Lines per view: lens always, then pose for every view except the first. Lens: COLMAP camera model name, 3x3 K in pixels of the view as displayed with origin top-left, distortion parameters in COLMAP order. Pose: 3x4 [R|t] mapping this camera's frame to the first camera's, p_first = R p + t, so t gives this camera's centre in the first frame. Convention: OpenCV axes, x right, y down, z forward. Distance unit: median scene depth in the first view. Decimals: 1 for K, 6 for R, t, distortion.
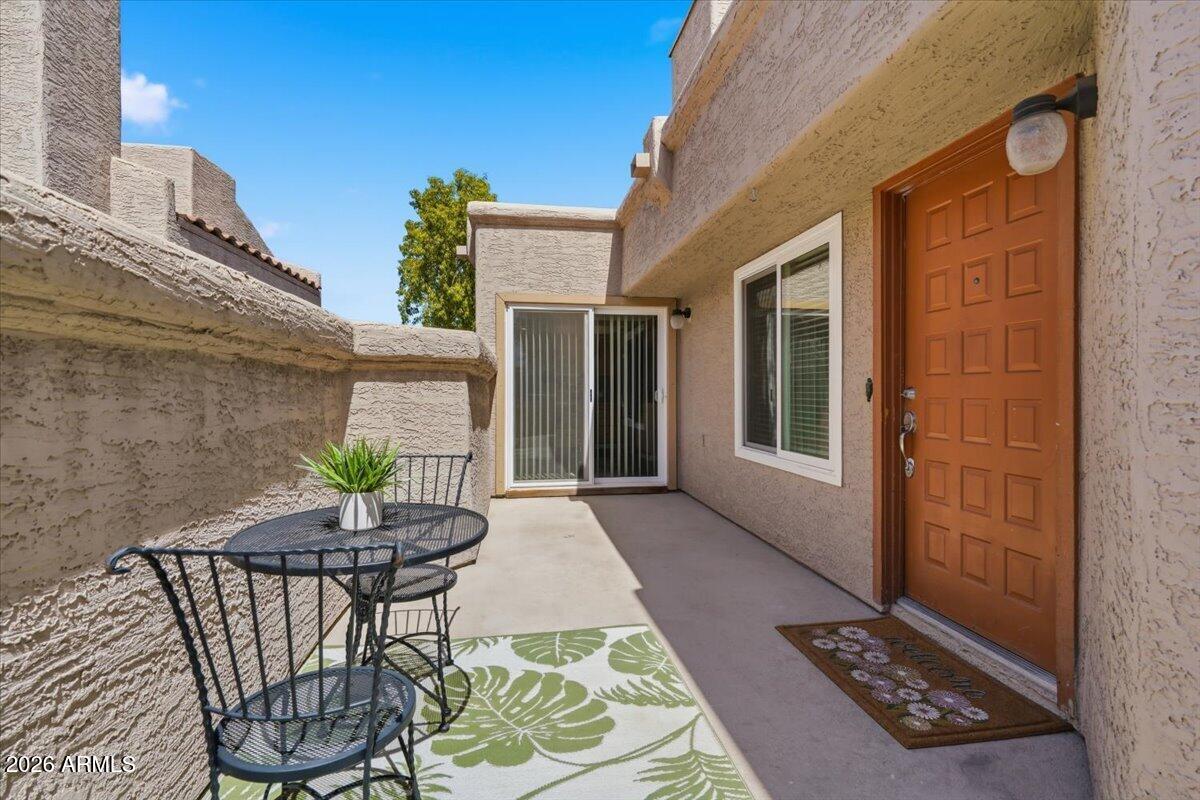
lens RADIAL K [[548.9, 0, 600.4], [0, 548.9, 395.7], [0, 0, 1]] dist [-0.004981, -0.000897]
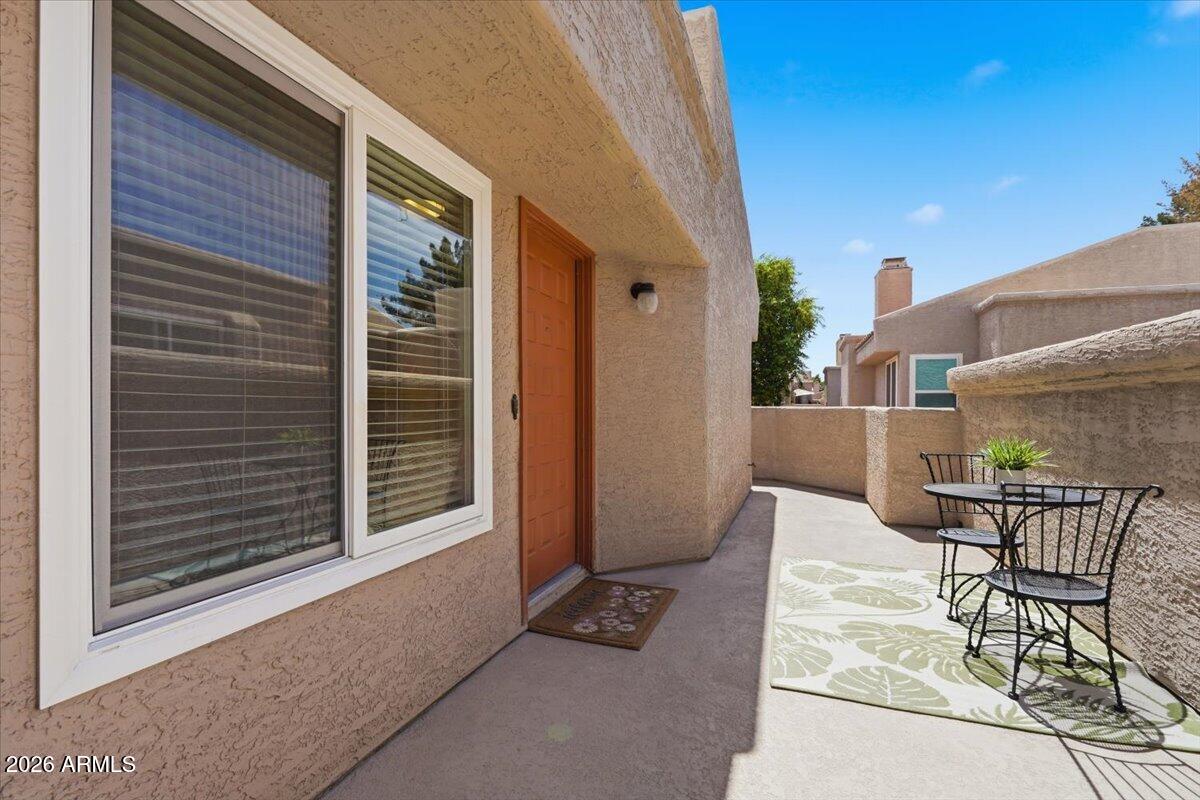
lens RADIAL K [[548.9, 0, 597.1], [0, 548.9, 405.5], [0, 0, 1]] dist [-0.004981, -0.000897]
pose [[-0.874984, -0.001536, 0.484150, -0.115832], [0.001210, 0.999985, 0.005359, -0.025370], [-0.484151, 0.005275, -0.874969, 2.475386]]
